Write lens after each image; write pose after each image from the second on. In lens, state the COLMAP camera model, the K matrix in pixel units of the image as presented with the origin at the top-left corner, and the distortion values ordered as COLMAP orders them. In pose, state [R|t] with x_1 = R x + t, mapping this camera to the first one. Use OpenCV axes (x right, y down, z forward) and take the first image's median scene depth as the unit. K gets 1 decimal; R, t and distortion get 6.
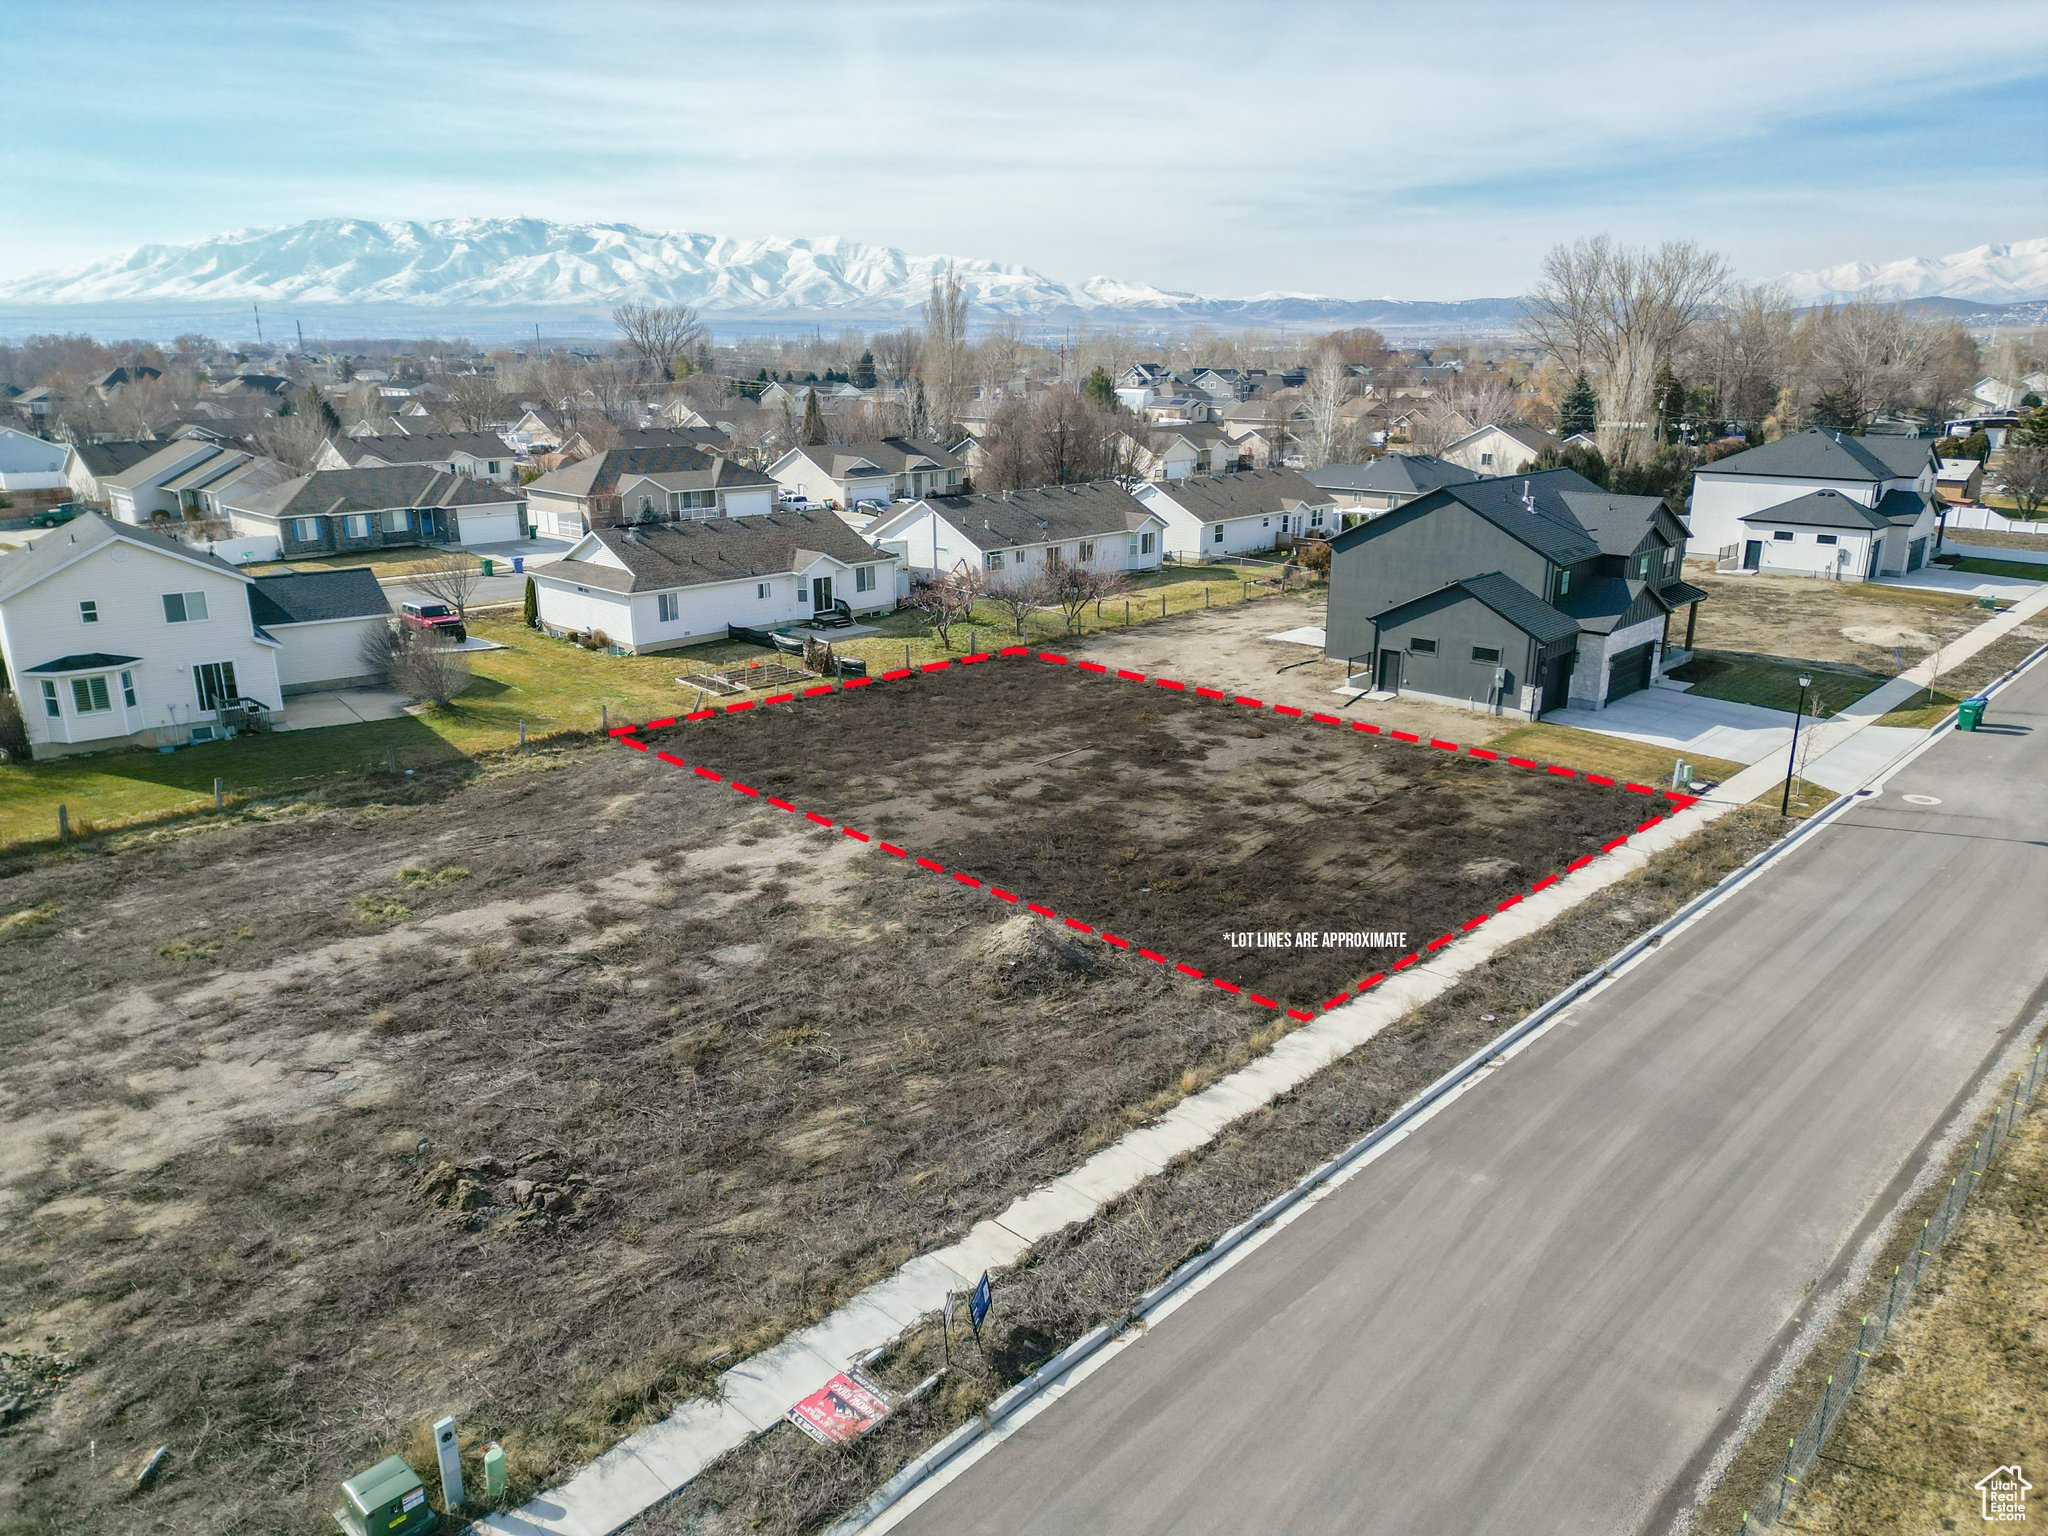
lens RADIAL K [[1422.5, 0, 1034.9], [0, 1422.5, 765.5], [0, 0, 1]] dist [0.055707, -0.040878]
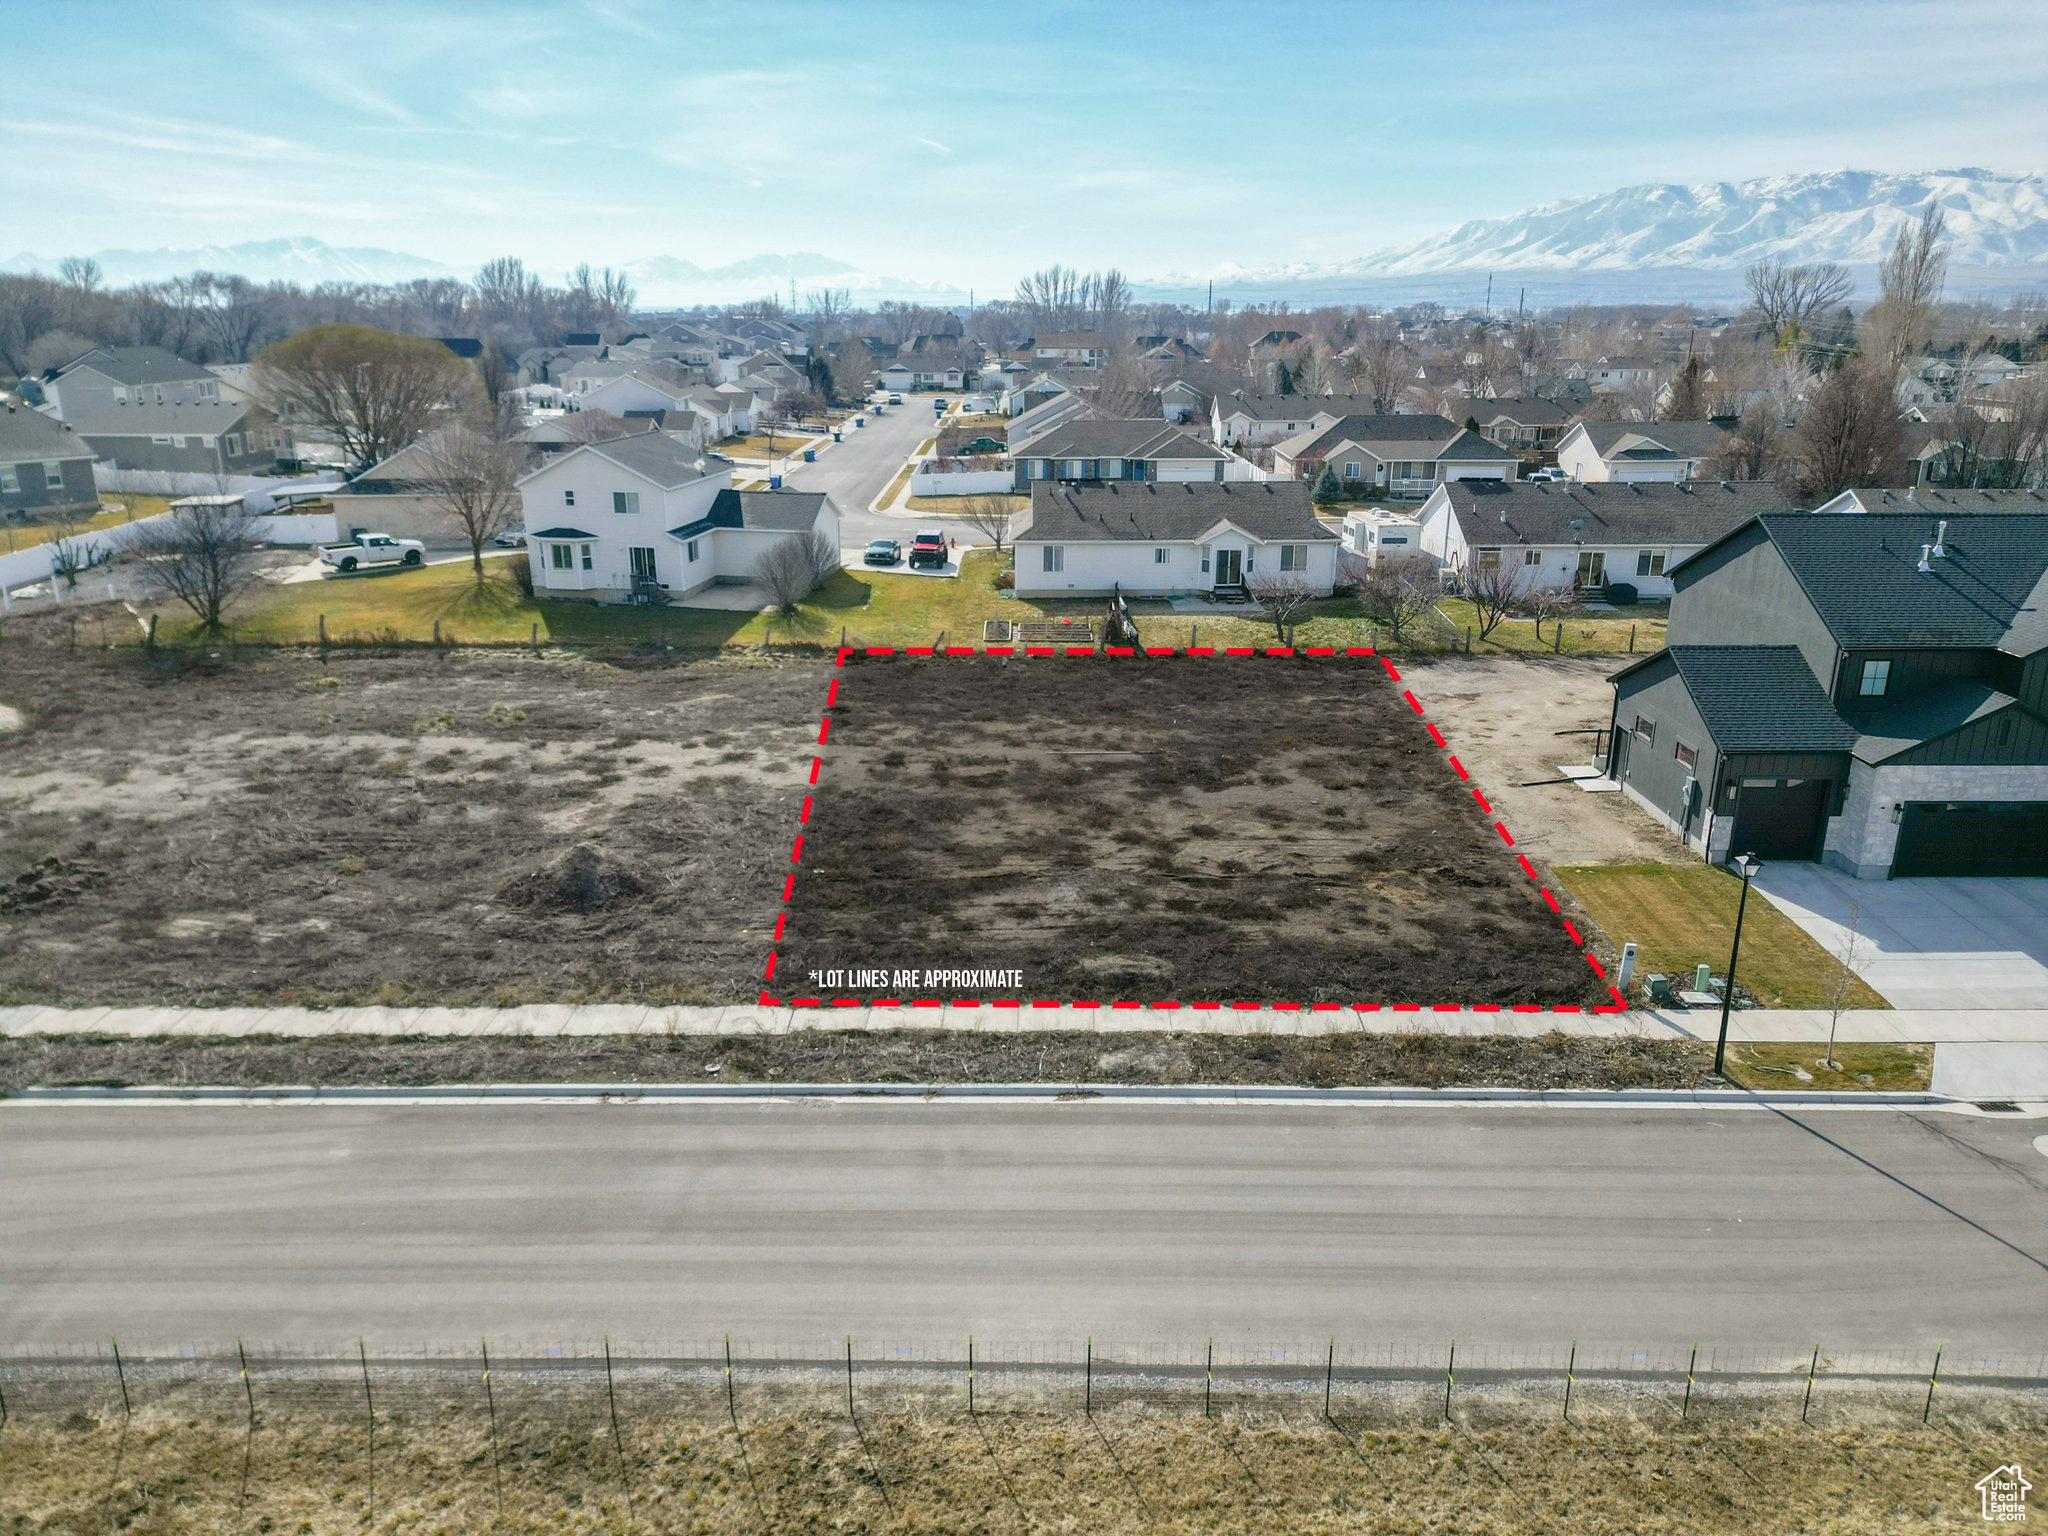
lens RADIAL K [[1422.5, 0, 1034.6], [0, 1422.5, 780.9], [0, 0, 1]] dist [0.055707, -0.040878]
pose [[0.696016, 0.229387, -0.680399, 0.566602], [-0.208020, 0.971377, 0.114691, -0.078410], [0.687233, 0.061710, 0.723812, 0.267195]]
